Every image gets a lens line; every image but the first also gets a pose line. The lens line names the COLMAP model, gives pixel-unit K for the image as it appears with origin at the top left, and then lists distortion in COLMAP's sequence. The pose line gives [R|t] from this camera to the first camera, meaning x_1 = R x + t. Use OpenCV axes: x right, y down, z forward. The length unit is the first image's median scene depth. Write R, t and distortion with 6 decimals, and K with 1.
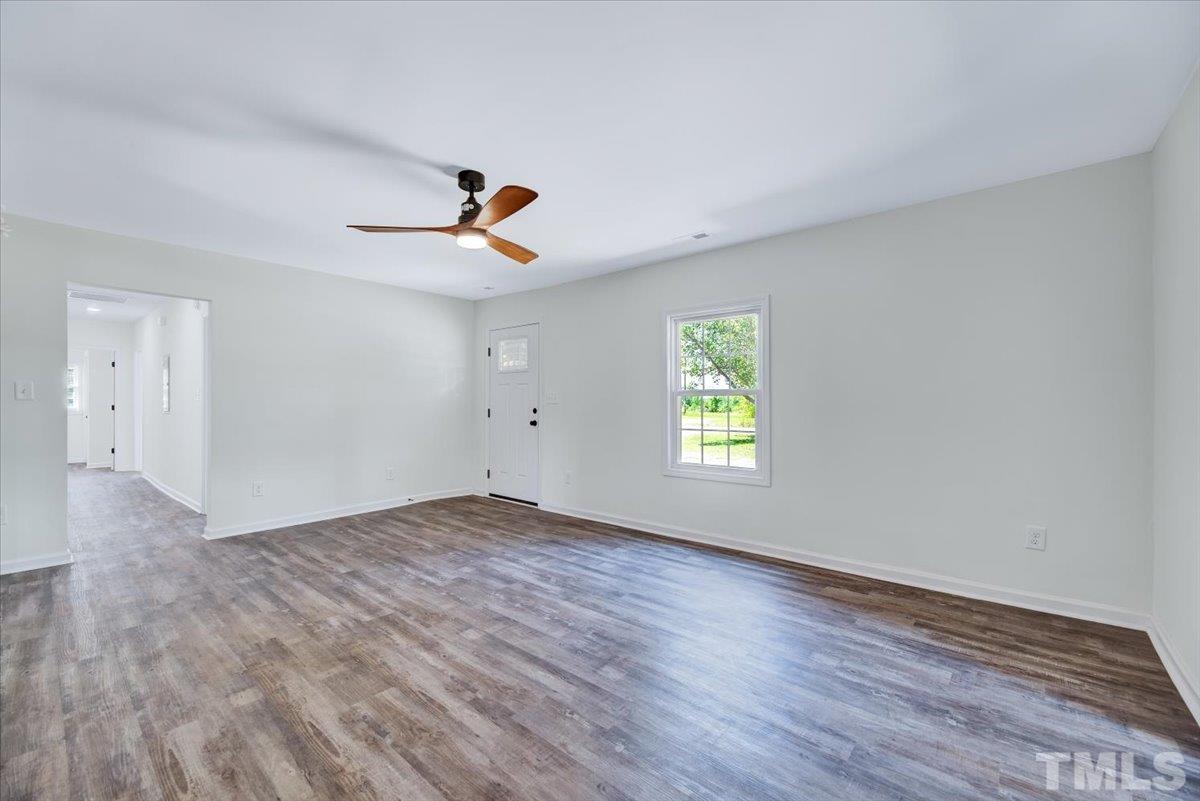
lens RADIAL K [[494.3, 0, 606.3], [0, 494.3, 405.5], [0, 0, 1]] dist [-0.002781, -0.001441]
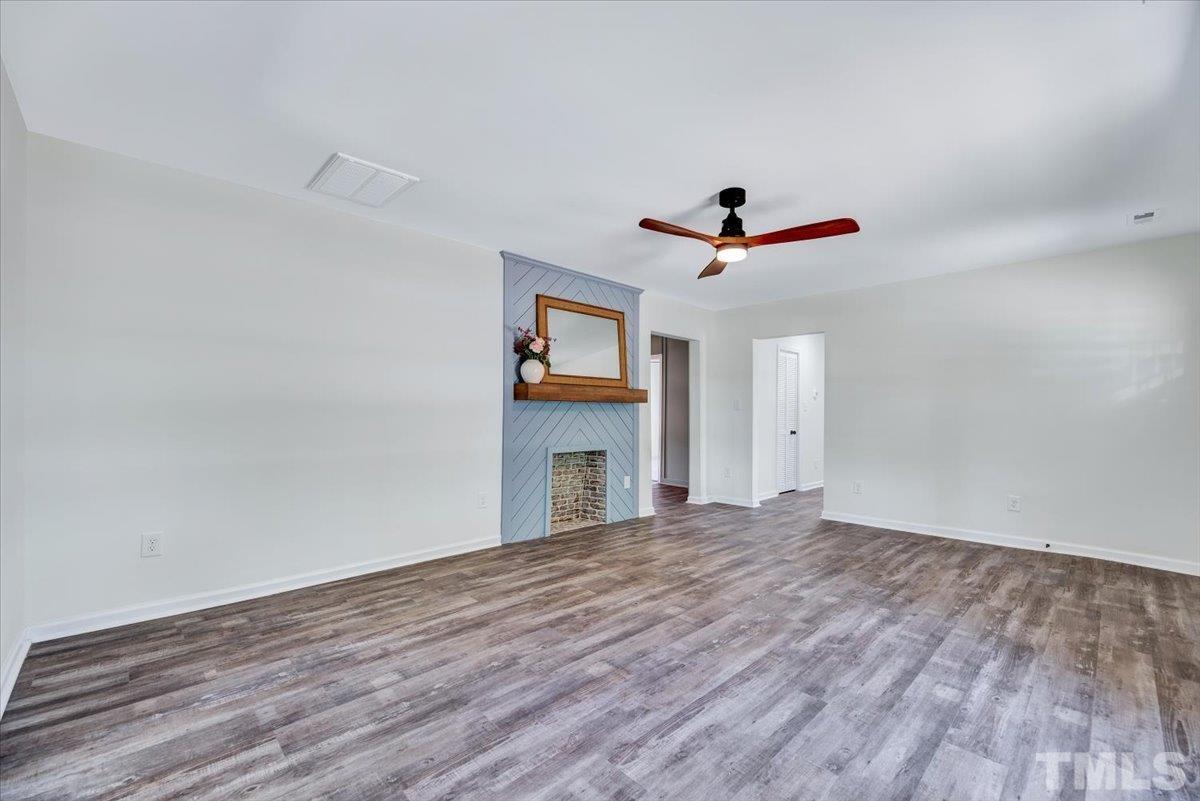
lens RADIAL K [[494.3, 0, 595.9], [0, 494.3, 411.0], [0, 0, 1]] dist [-0.002781, -0.001441]
pose [[-0.116765, -0.001531, -0.993158, 0.732027], [-0.011673, 0.999932, -0.000169, 0.002745], [0.993091, 0.011573, -0.116775, 0.783014]]
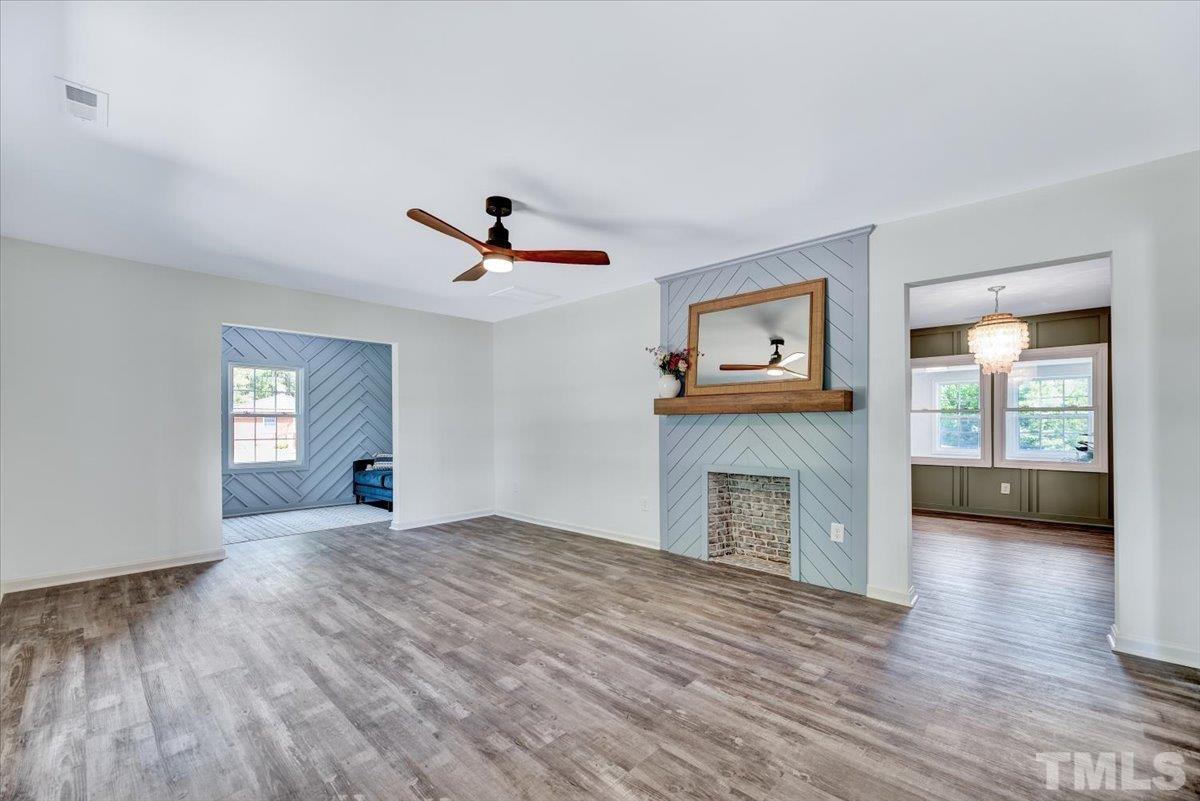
lens RADIAL K [[494.3, 0, 581.0], [0, 494.3, 425.0], [0, 0, 1]] dist [-0.002781, -0.001441]
pose [[-0.996342, 0.000733, 0.085455, -0.492544], [0.000919, 0.999997, 0.002138, -0.000339], [-0.085454, 0.002209, -0.996340, 1.862239]]
